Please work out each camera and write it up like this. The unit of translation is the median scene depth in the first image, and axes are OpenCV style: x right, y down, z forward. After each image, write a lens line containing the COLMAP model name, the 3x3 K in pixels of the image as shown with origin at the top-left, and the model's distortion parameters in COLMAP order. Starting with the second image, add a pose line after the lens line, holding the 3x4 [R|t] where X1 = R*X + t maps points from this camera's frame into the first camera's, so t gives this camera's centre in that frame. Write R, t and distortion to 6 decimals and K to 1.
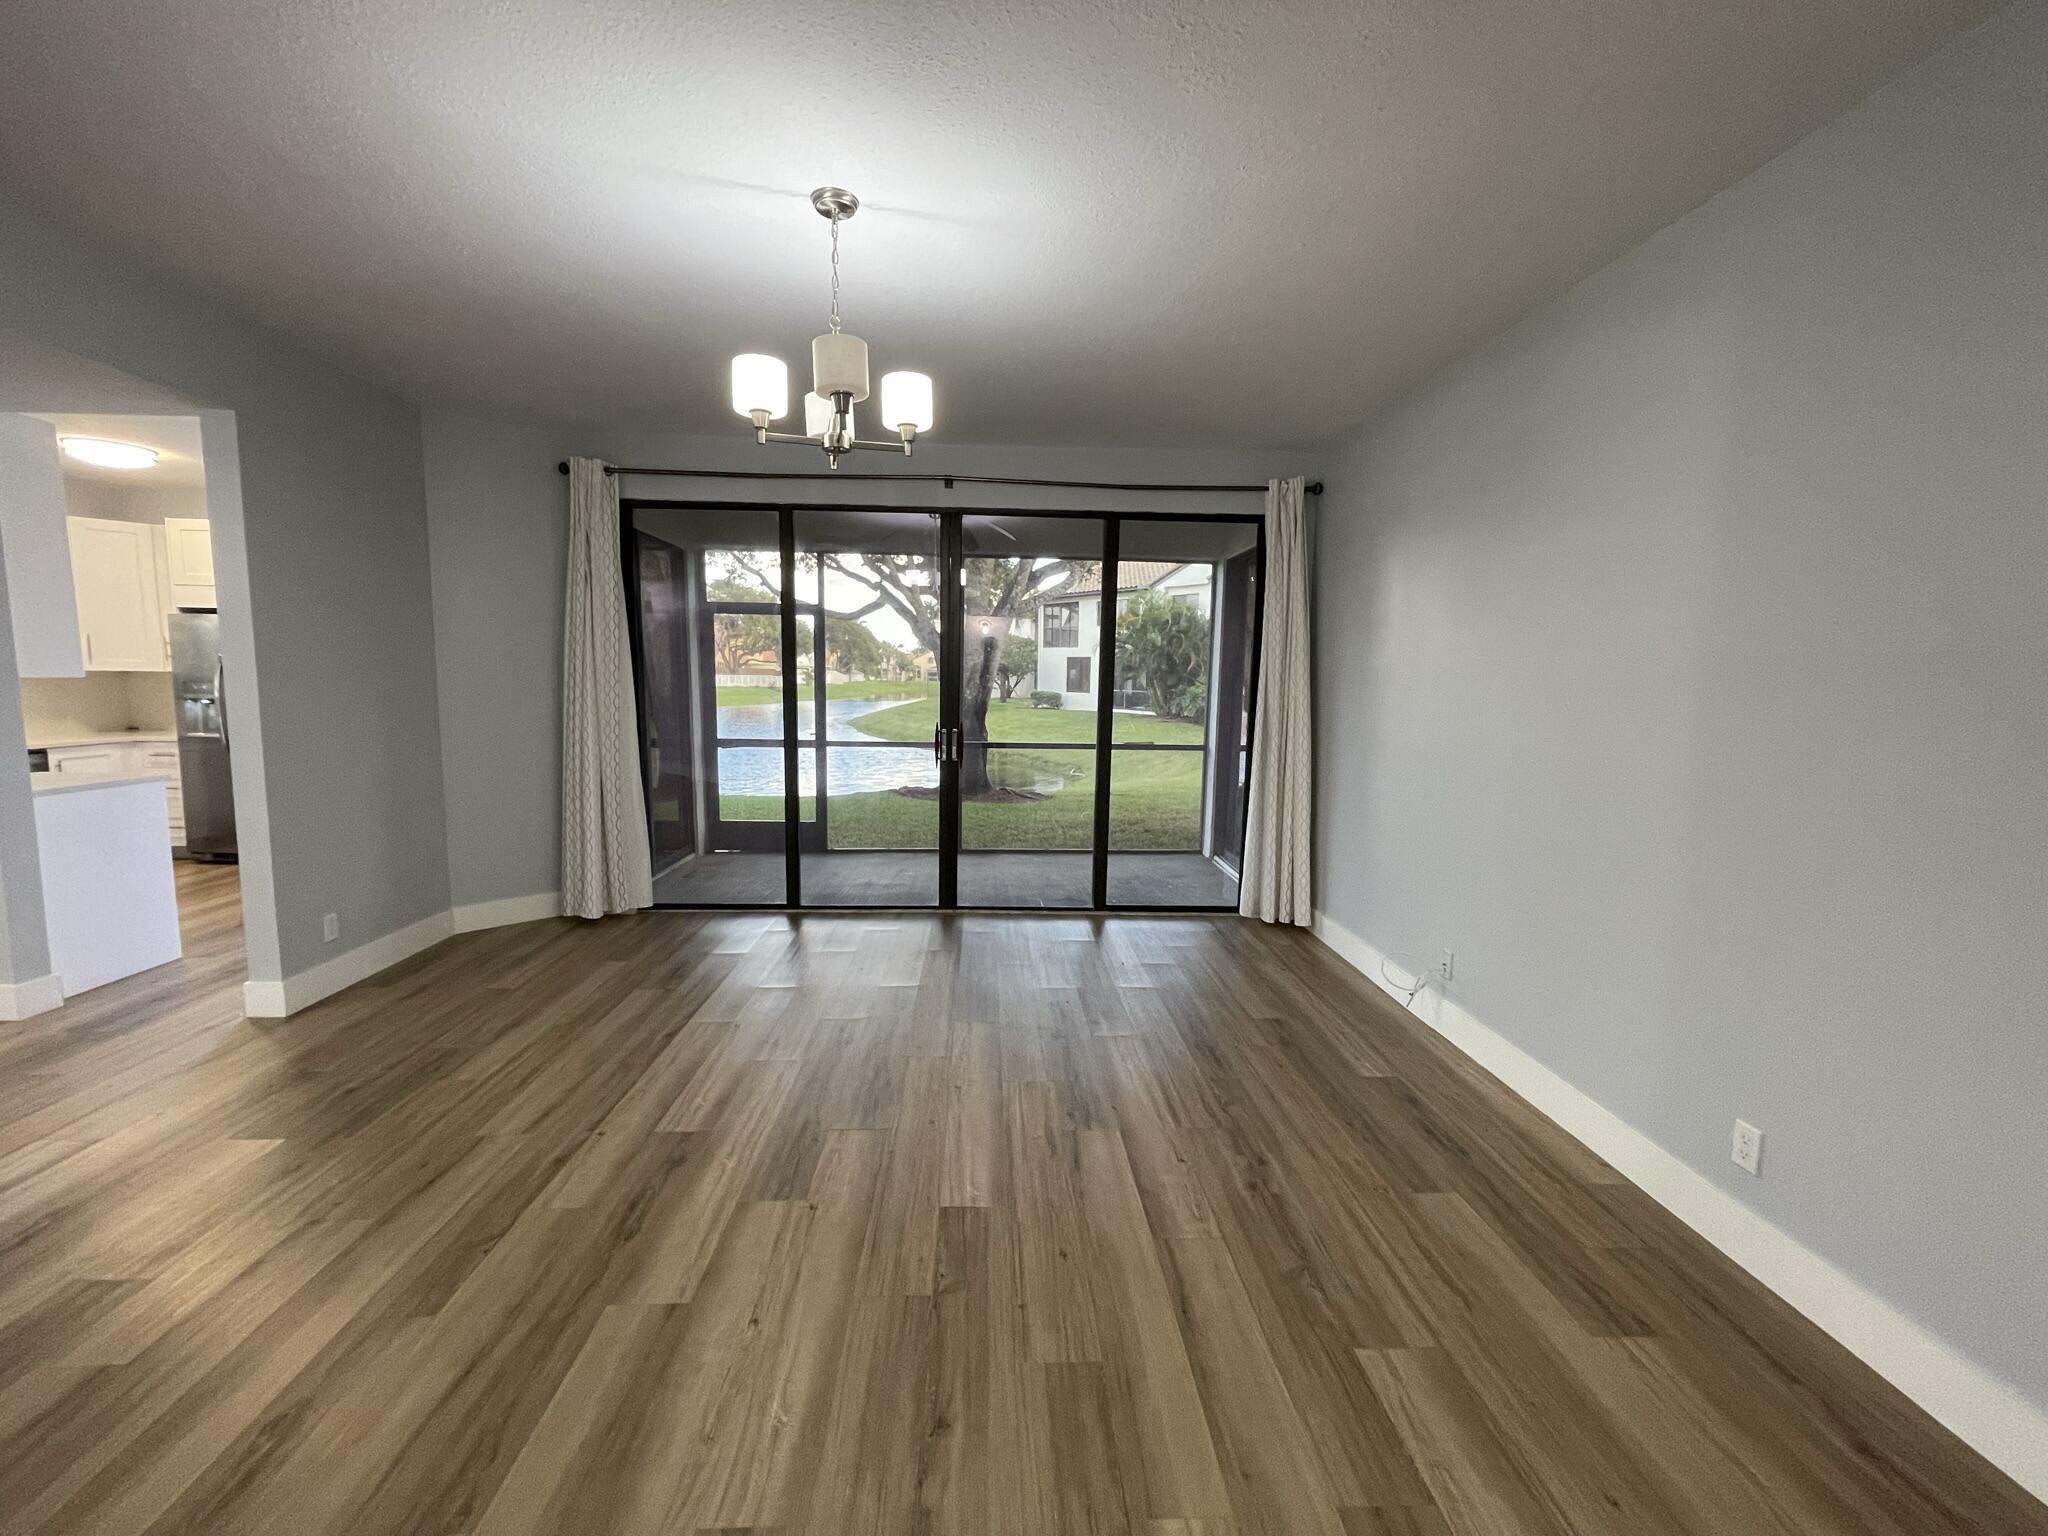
lens RADIAL K [[829.9, 0, 1013.5], [0, 829.9, 771.0], [0, 0, 1]] dist [-0.005163, 0.002897]
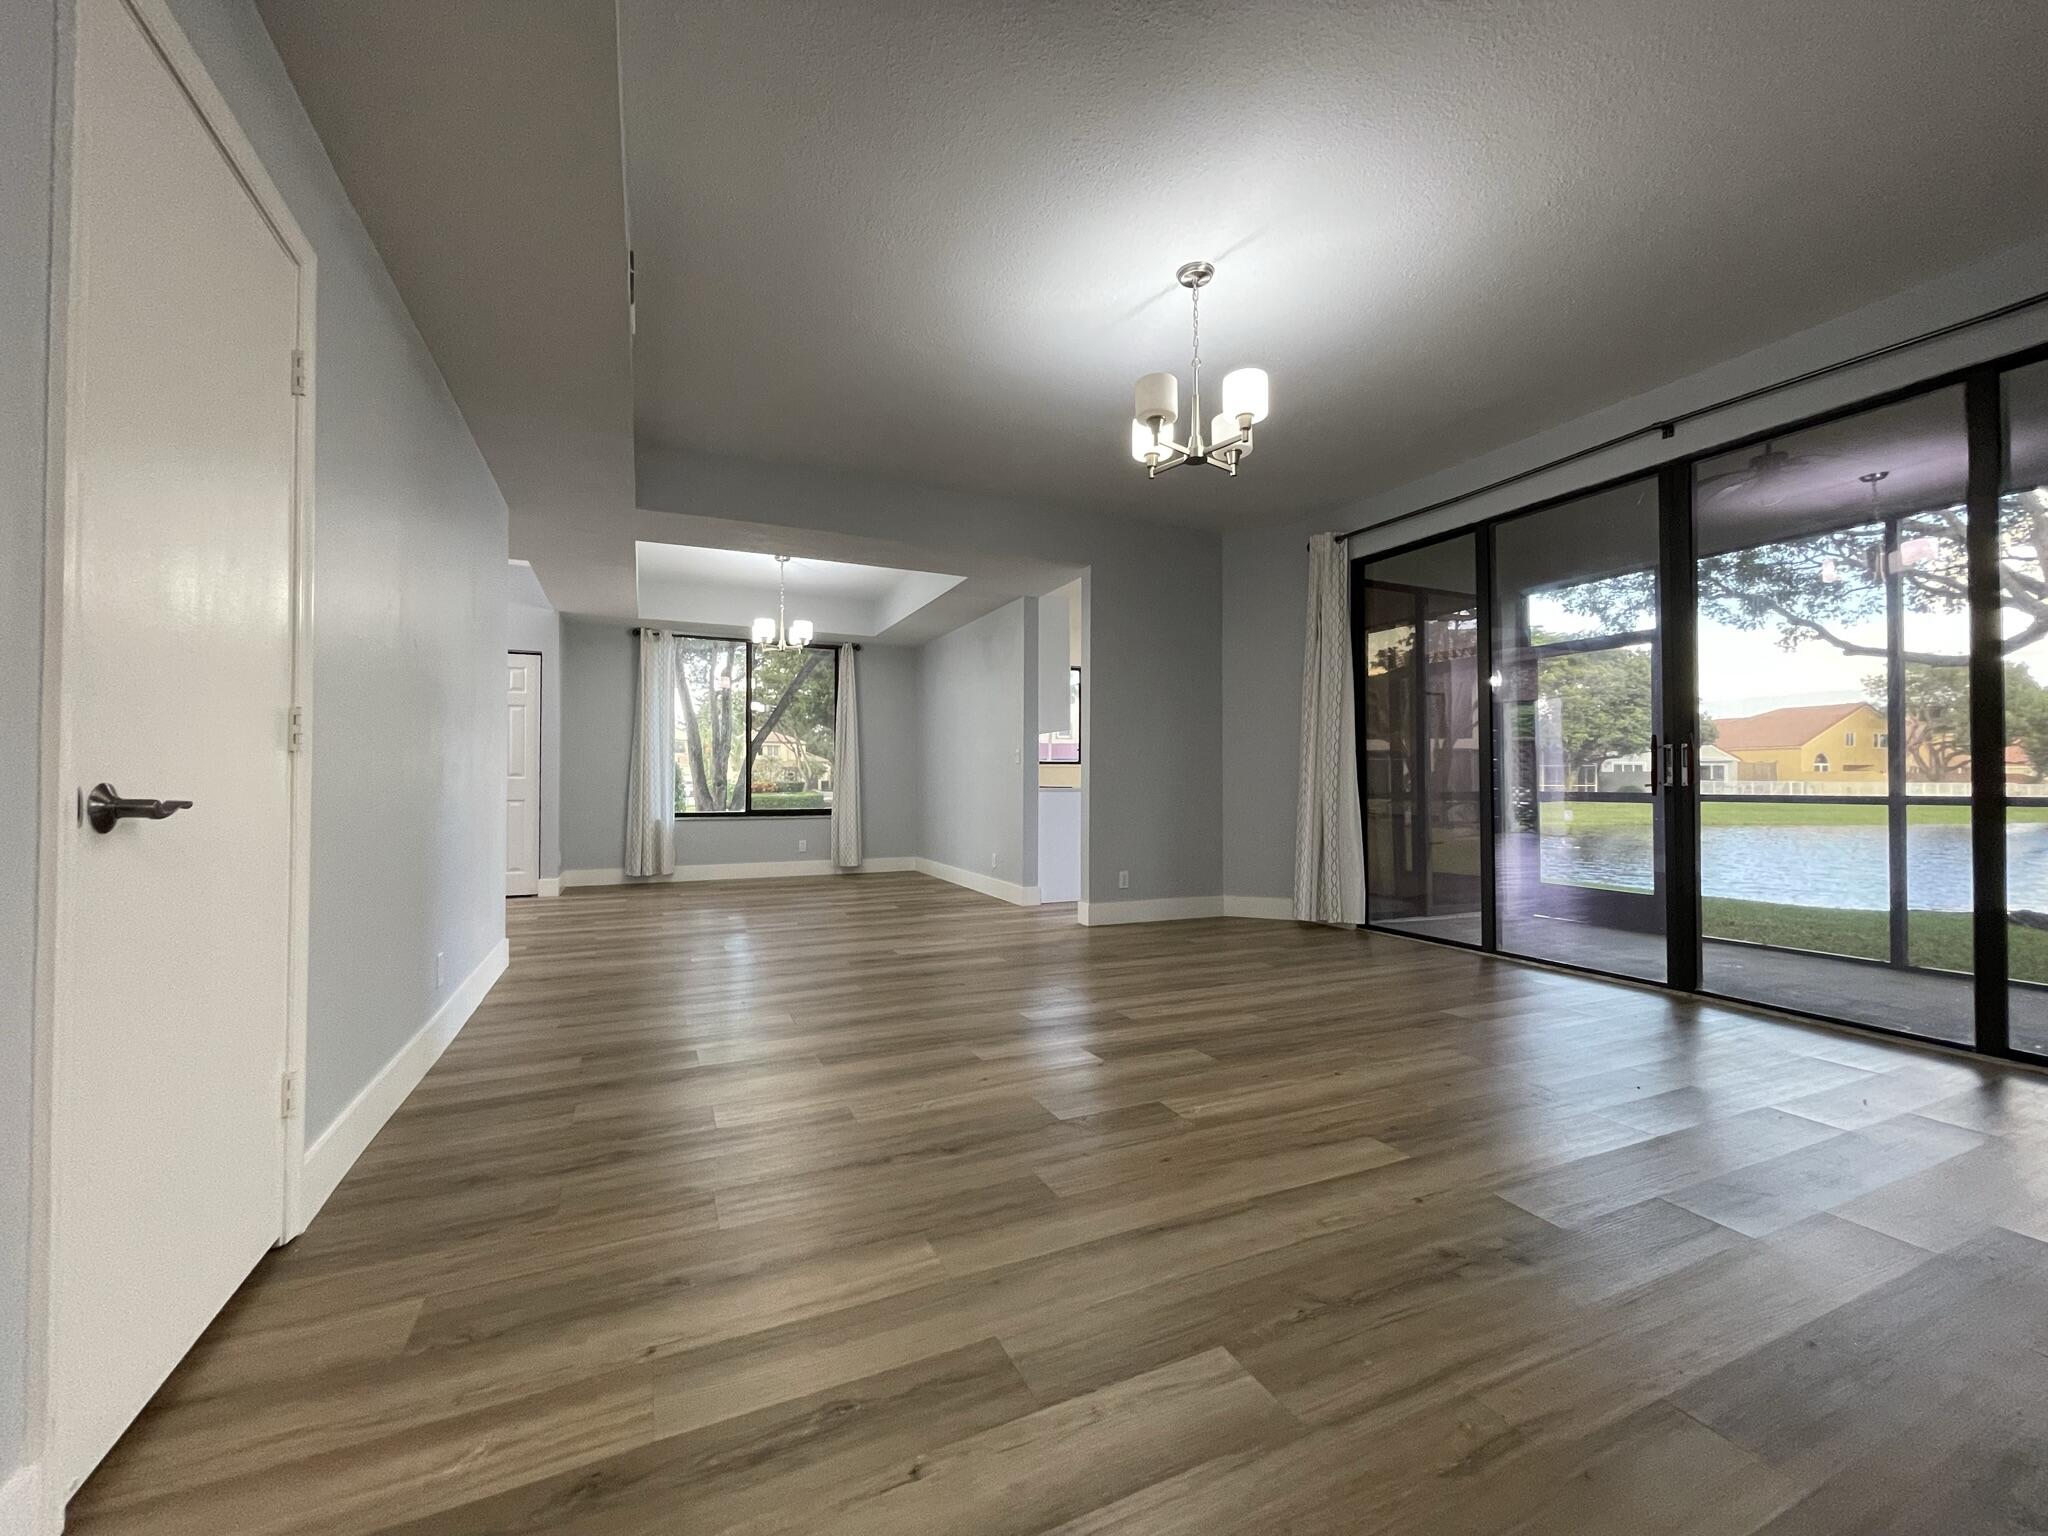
lens RADIAL K [[829.9, 0, 1021.8], [0, 829.9, 765.6], [0, 0, 1]] dist [-0.005163, 0.002897]
pose [[0.378531, -0.034239, -0.924955, 0.697679], [-0.102141, 0.991667, -0.078509, 0.159021], [0.919936, 0.124194, 0.371880, 0.310269]]
